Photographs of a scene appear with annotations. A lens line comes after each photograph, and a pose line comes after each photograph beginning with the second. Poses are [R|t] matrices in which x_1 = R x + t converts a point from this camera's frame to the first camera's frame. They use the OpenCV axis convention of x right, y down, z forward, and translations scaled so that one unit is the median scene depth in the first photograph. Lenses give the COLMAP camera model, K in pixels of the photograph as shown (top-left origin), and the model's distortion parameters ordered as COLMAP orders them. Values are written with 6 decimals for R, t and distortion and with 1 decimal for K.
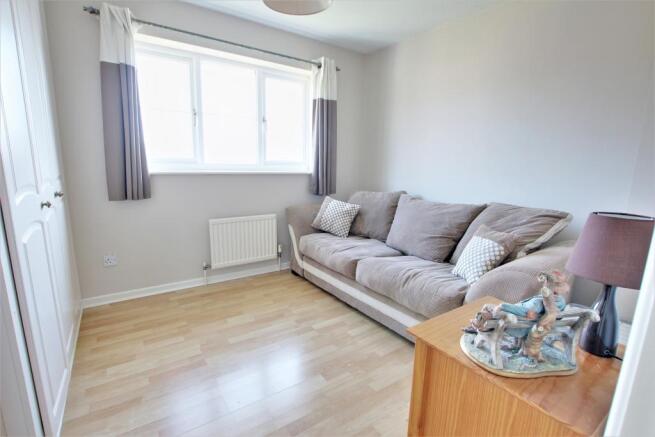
lens RADIAL K [[303.5, 0, 325.3], [0, 303.5, 216.6], [0, 0, 1]] dist [-0.029911, 0.000302]
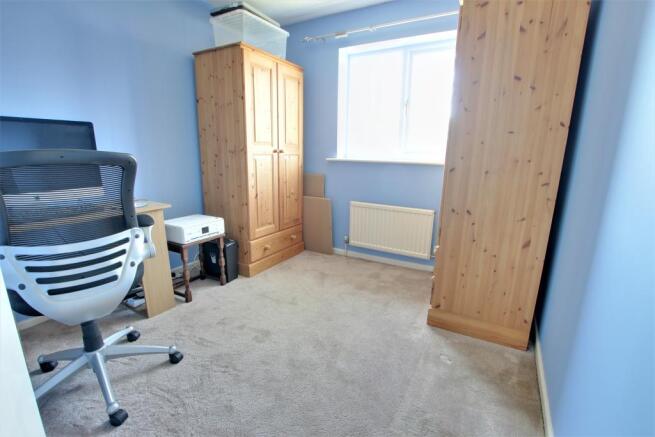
lens RADIAL K [[303.5, 0, 327.4], [0, 303.5, 220.5], [0, 0, 1]] dist [-0.029911, 0.000302]
pose [[0.418969, 0.199864, -0.885731, 0.590962], [-0.162949, 0.976188, 0.143197, -0.066377], [0.893260, 0.084334, 0.441560, 0.411233]]
